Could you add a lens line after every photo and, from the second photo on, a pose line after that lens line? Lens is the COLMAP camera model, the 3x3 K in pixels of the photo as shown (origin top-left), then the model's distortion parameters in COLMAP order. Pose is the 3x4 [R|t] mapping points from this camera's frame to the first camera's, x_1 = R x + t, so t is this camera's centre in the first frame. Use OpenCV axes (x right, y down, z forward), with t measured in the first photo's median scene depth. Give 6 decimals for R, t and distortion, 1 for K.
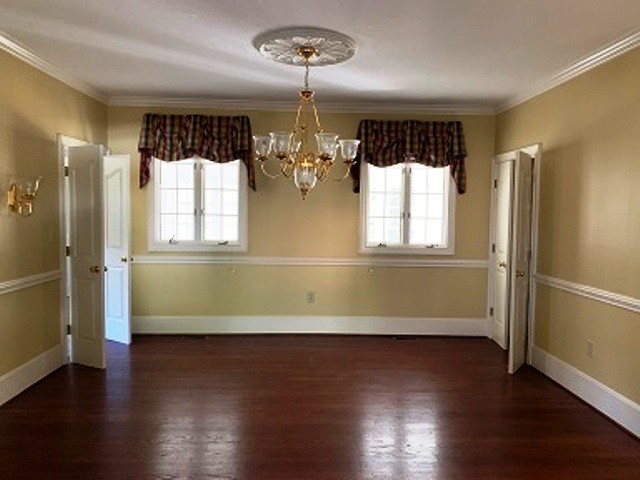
lens RADIAL K [[502.5, 0, 320.0], [0, 502.5, 240.0], [0, 0, 1]] dist [0.110981, -0.086024]
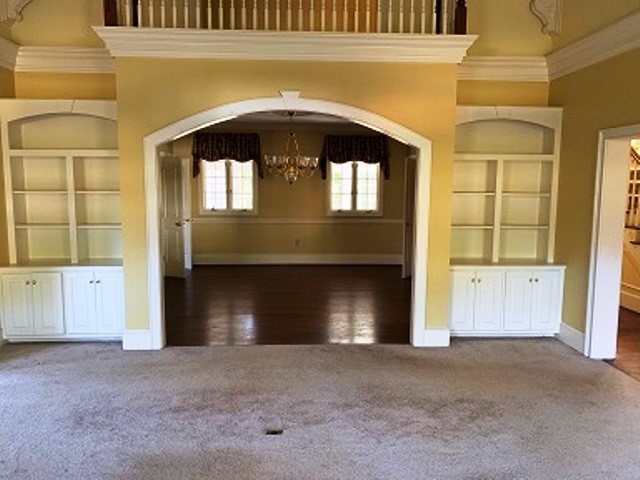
lens RADIAL K [[502.5, 0, 320.0], [0, 502.5, 240.0], [0, 0, 1]] dist [0.110981, -0.086024]
pose [[0.999909, -0.009314, 0.009768, 0.041840], [0.008693, 0.998051, 0.061802, 0.003371], [-0.010325, -0.061711, 0.998041, -0.672354]]
